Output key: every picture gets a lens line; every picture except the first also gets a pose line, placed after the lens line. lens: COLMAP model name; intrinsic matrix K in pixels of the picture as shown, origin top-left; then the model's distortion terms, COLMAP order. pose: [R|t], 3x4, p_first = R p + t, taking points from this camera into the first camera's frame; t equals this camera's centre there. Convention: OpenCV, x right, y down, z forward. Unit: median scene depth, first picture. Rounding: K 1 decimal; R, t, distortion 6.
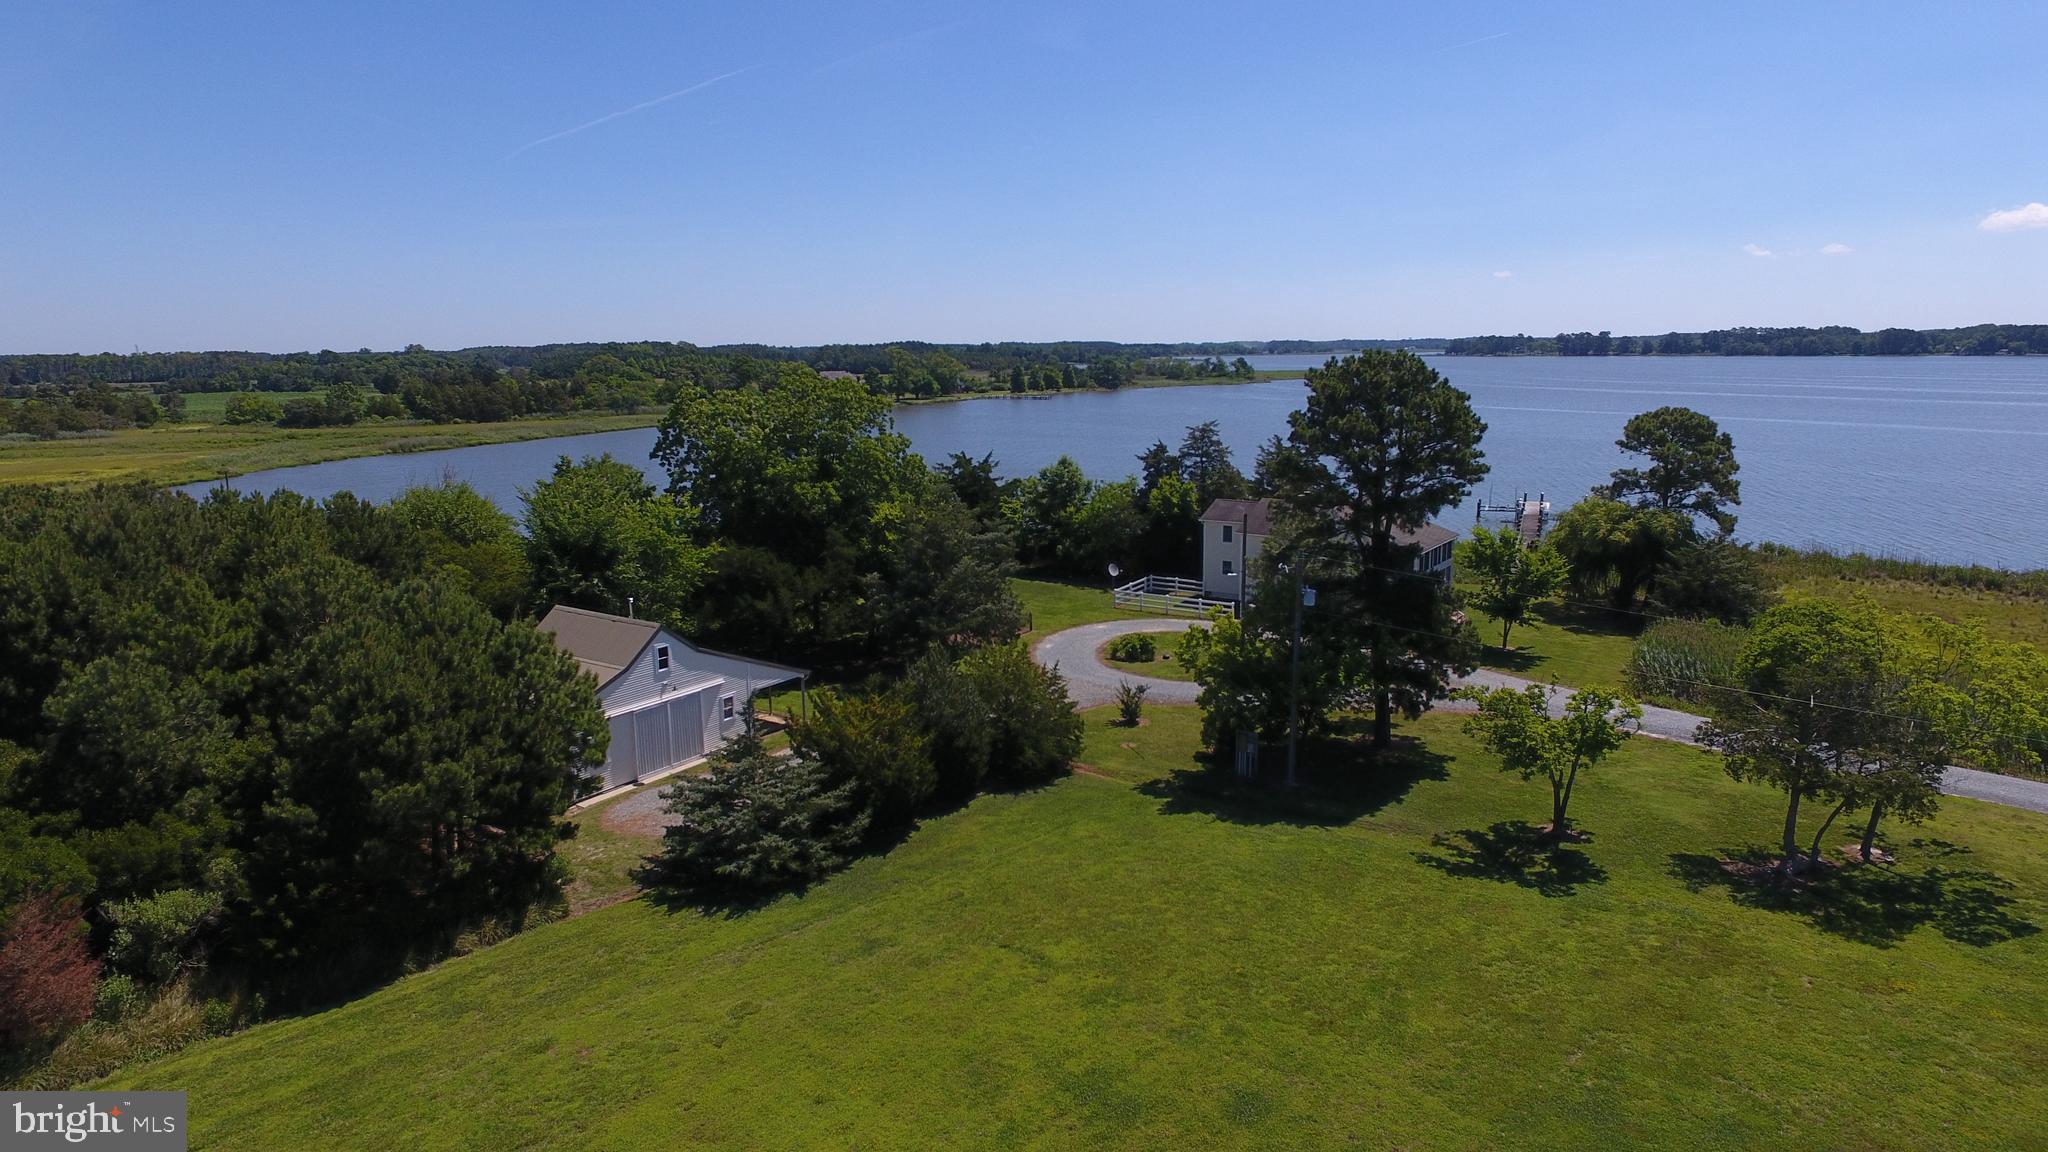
lens RADIAL K [[1187.2, 0, 1016.8], [0, 1187.2, 572.2], [0, 0, 1]] dist [-0.008291, 0.014032]
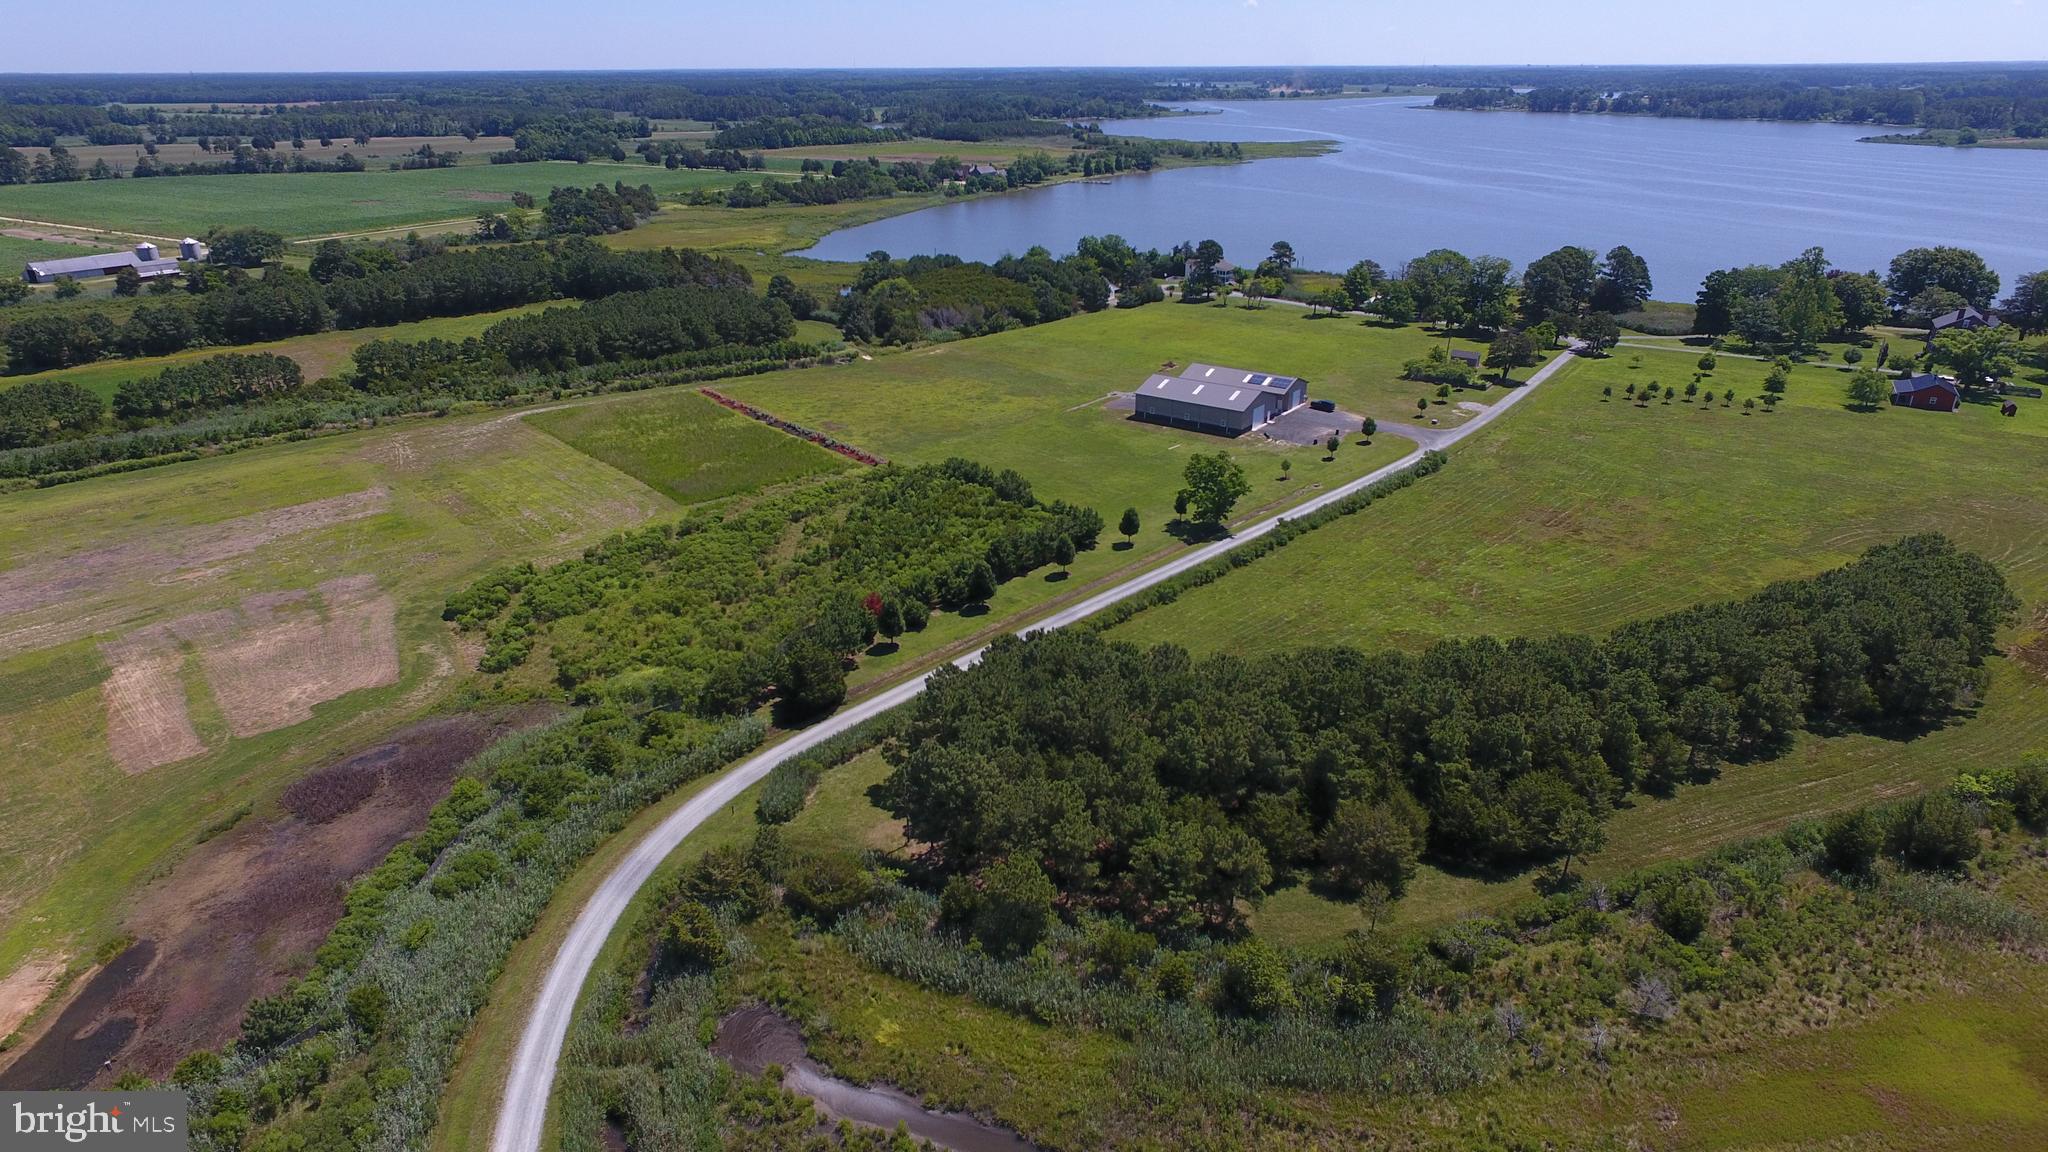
lens RADIAL K [[1187.2, 0, 1016.8], [0, 1187.2, 572.2], [0, 0, 1]] dist [-0.008291, 0.014032]
pose [[0.999968, 0.007792, -0.001984, -0.133674], [-0.007166, 0.975582, 0.219517, 0.033057], [0.003646, -0.219496, 0.975607, -1.048836]]
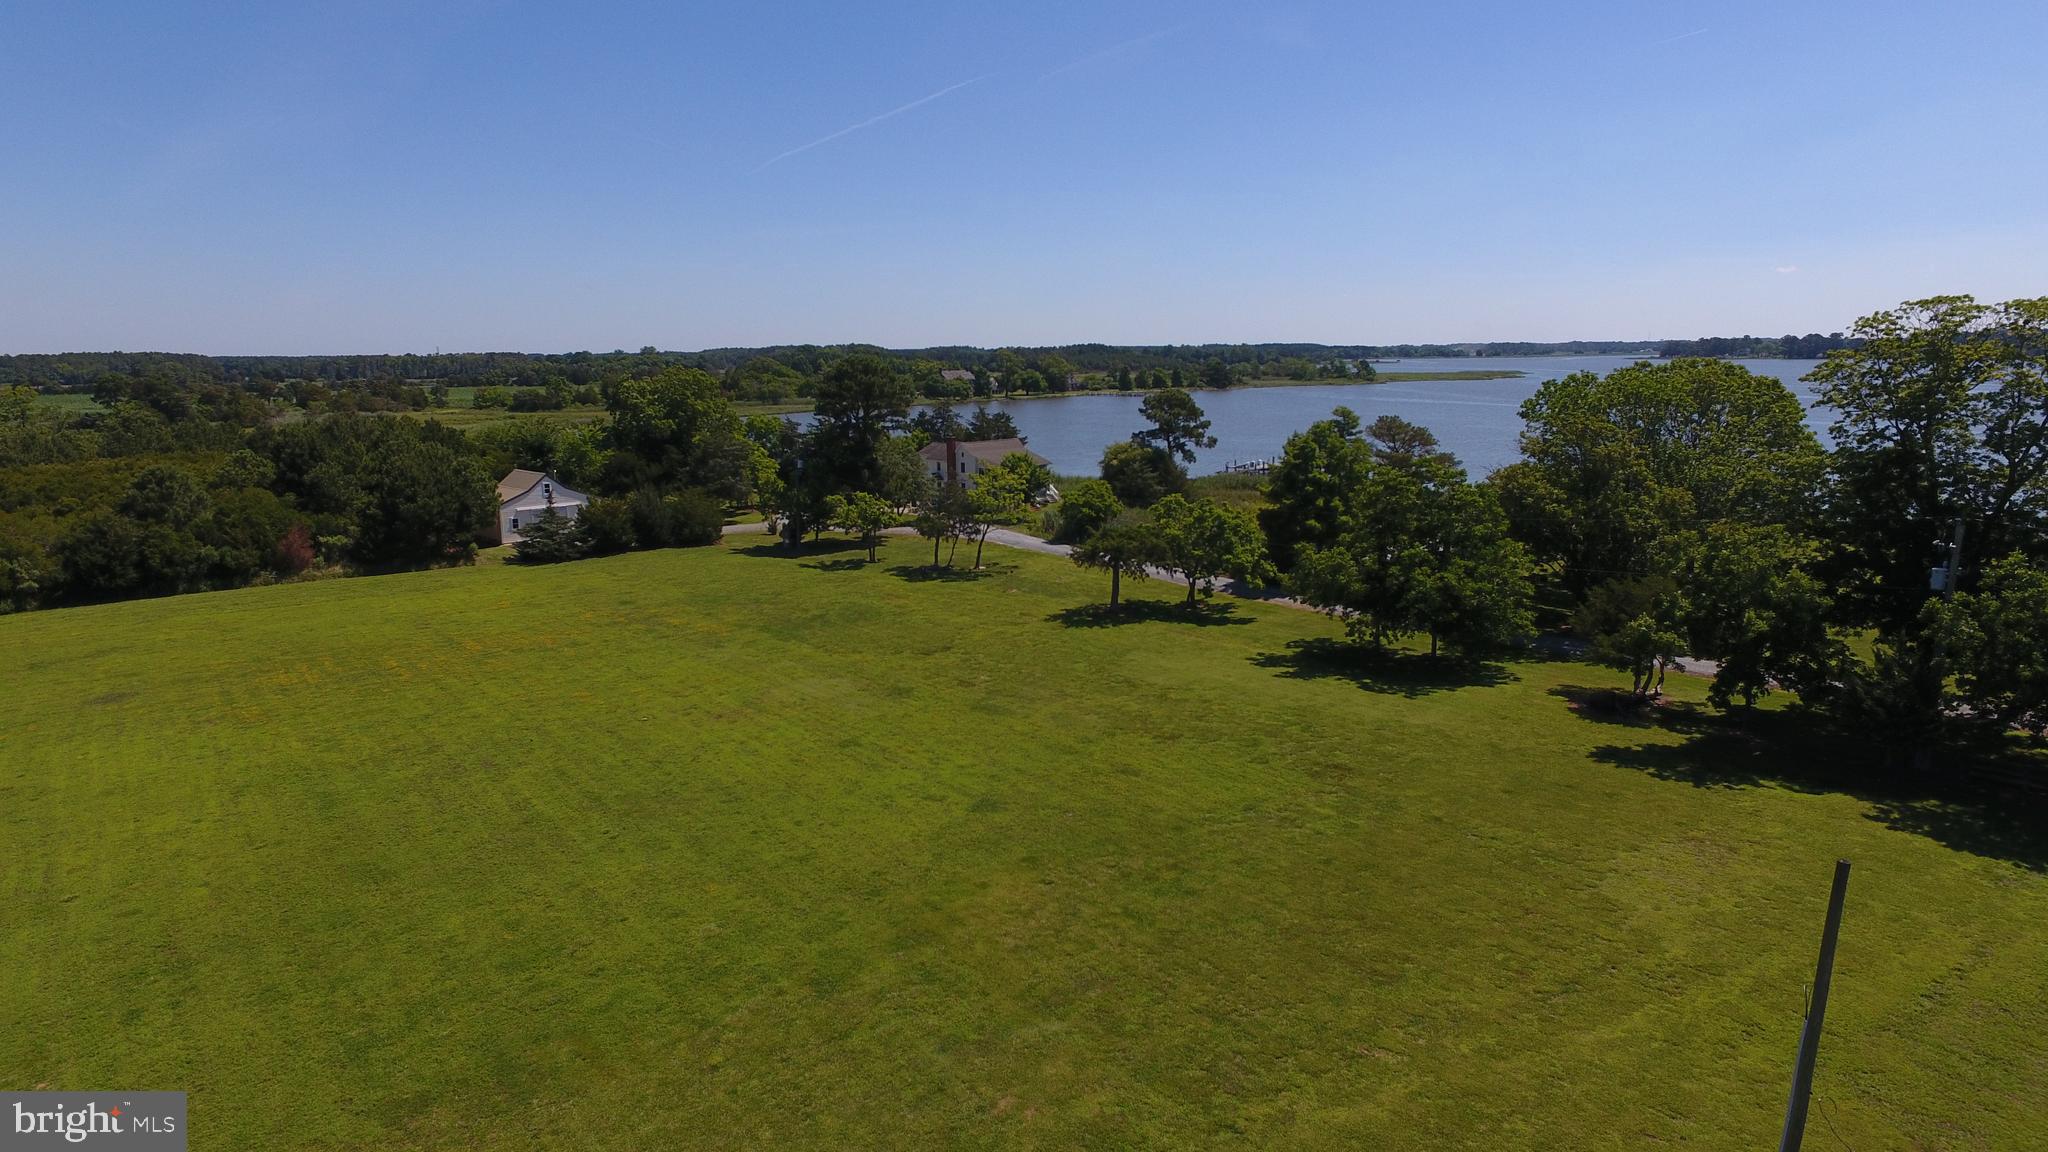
lens RADIAL K [[1187.2, 0, 1016.8], [0, 1187.2, 572.2], [0, 0, 1]] dist [-0.008291, 0.014032]
pose [[0.983064, 0.034531, -0.179979, 0.166577], [-0.034773, 0.999394, 0.001809, 0.032591], [0.179933, 0.004481, 0.983669, -0.179811]]
